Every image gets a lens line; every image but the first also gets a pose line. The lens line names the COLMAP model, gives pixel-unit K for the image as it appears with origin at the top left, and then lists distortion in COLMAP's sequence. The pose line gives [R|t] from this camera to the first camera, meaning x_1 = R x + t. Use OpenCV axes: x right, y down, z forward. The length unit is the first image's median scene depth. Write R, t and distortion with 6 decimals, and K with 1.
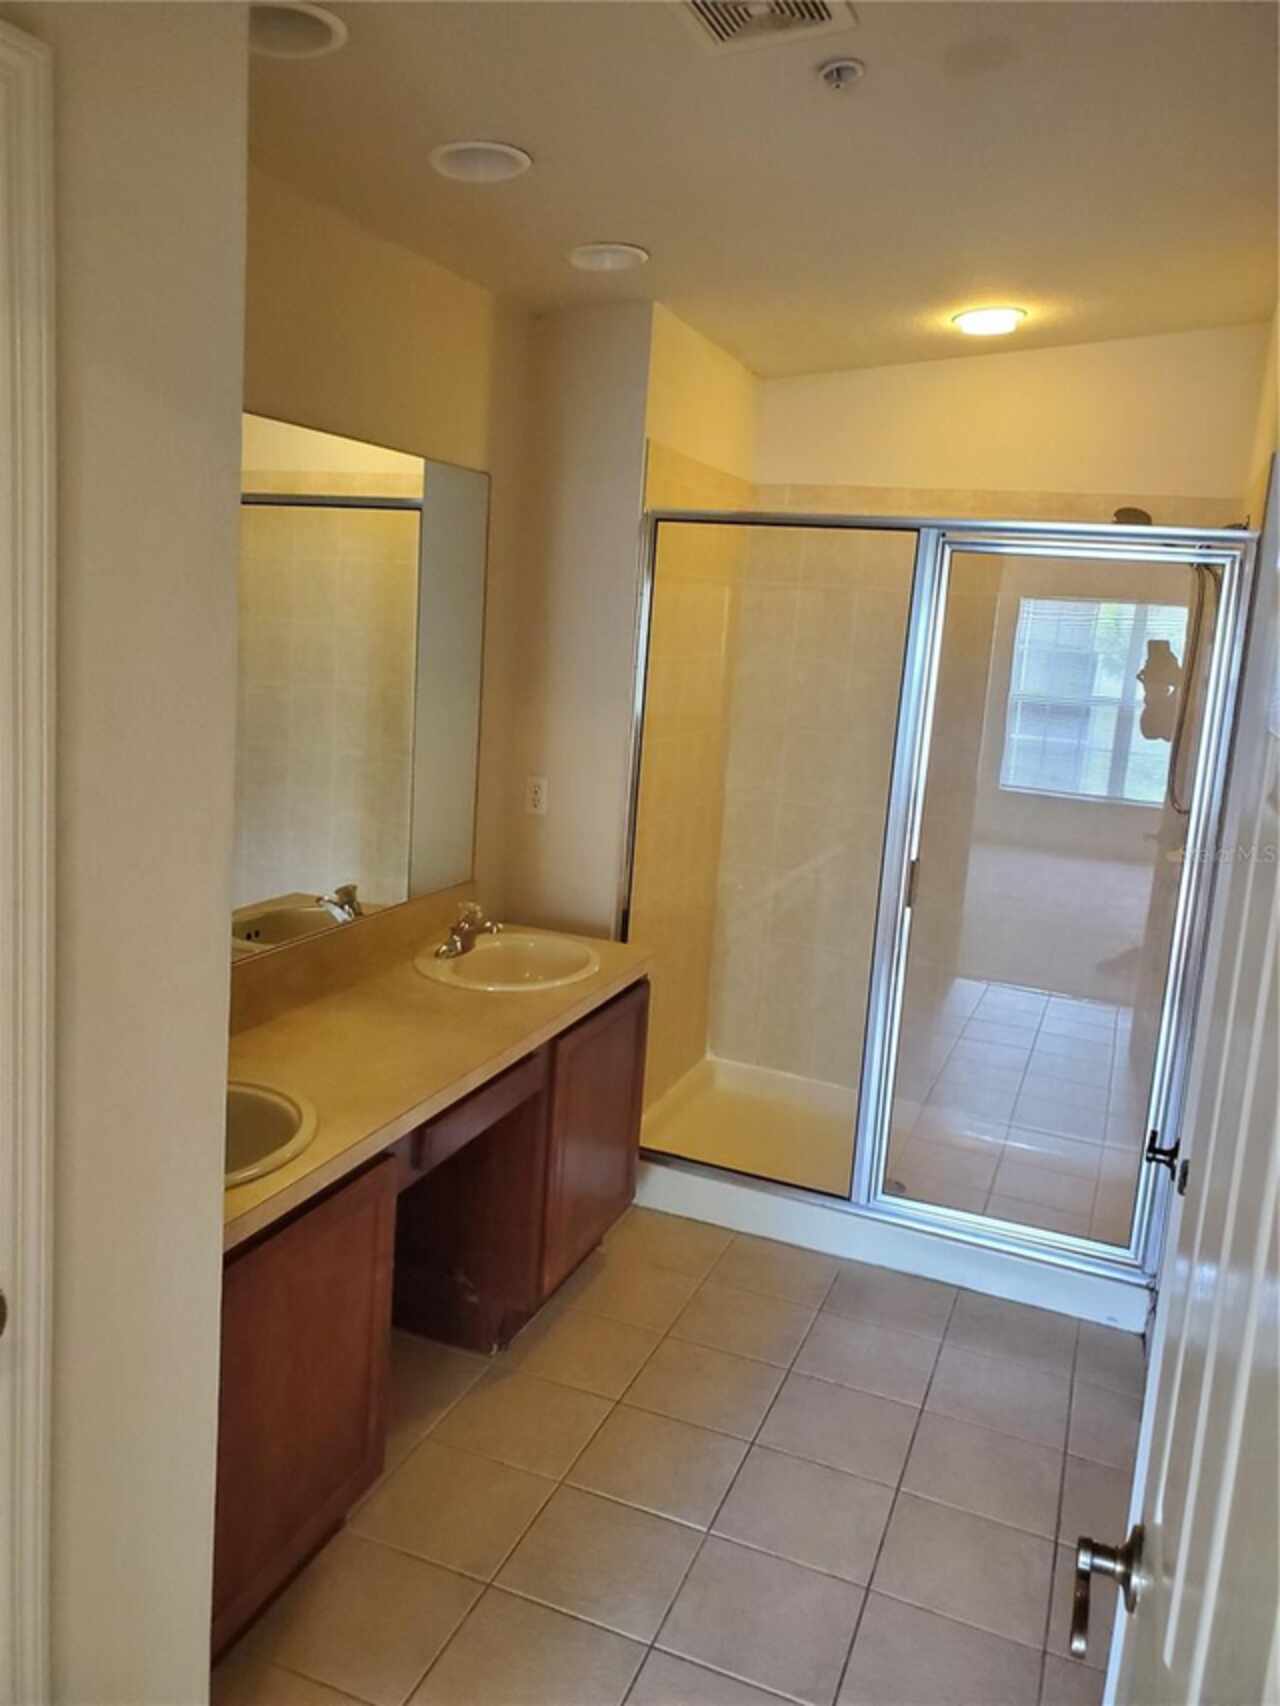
lens RADIAL K [[1322.1, 0, 631.8], [0, 1322.1, 844.4], [0, 0, 1]] dist [0.035597, -0.056861]
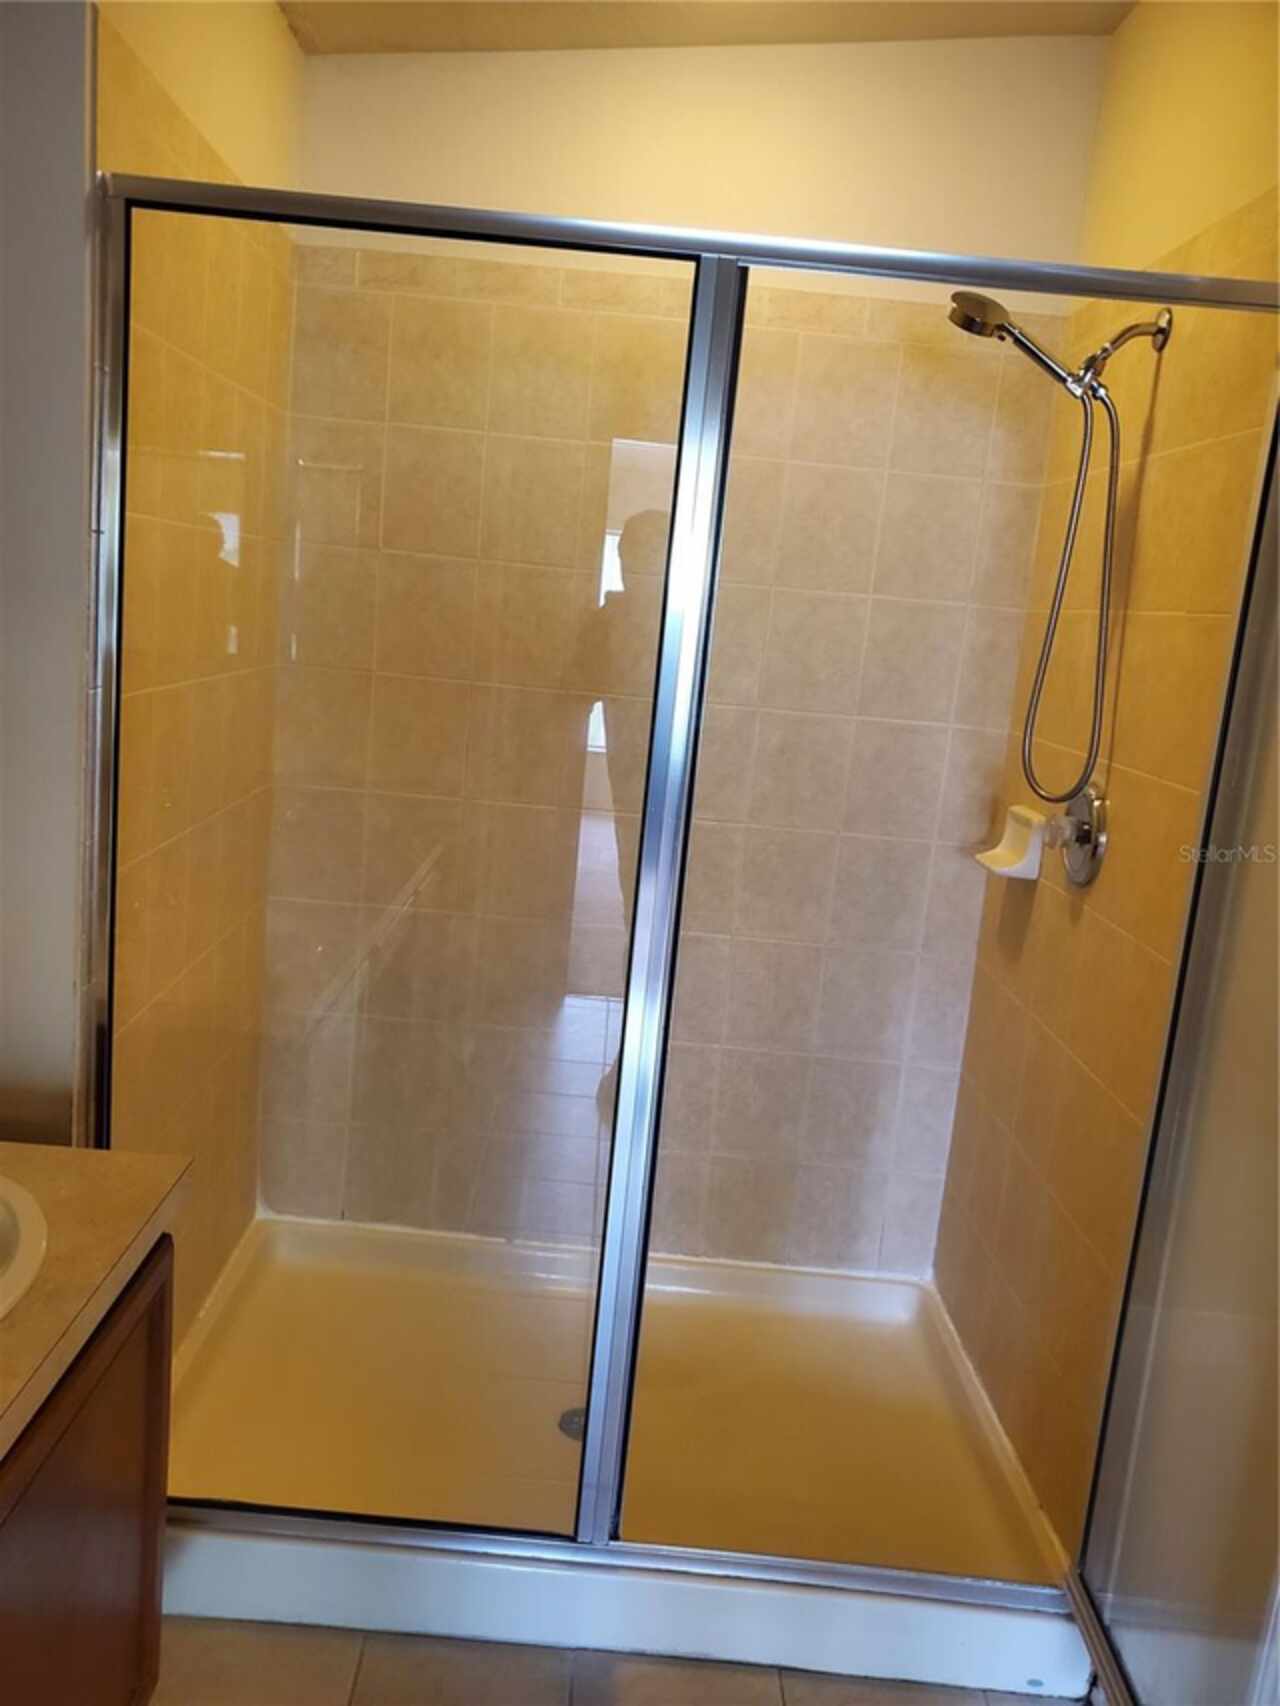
lens RADIAL K [[1409.1, 0, 635.0], [0, 1409.1, 858.6], [0, 0, 1]] dist [0.006912, 0.004350]
pose [[0.935610, -0.052178, 0.349157, 0.000806], [0.039447, 0.998275, 0.043479, -0.035179], [-0.350823, -0.026906, 0.936055, 0.477398]]
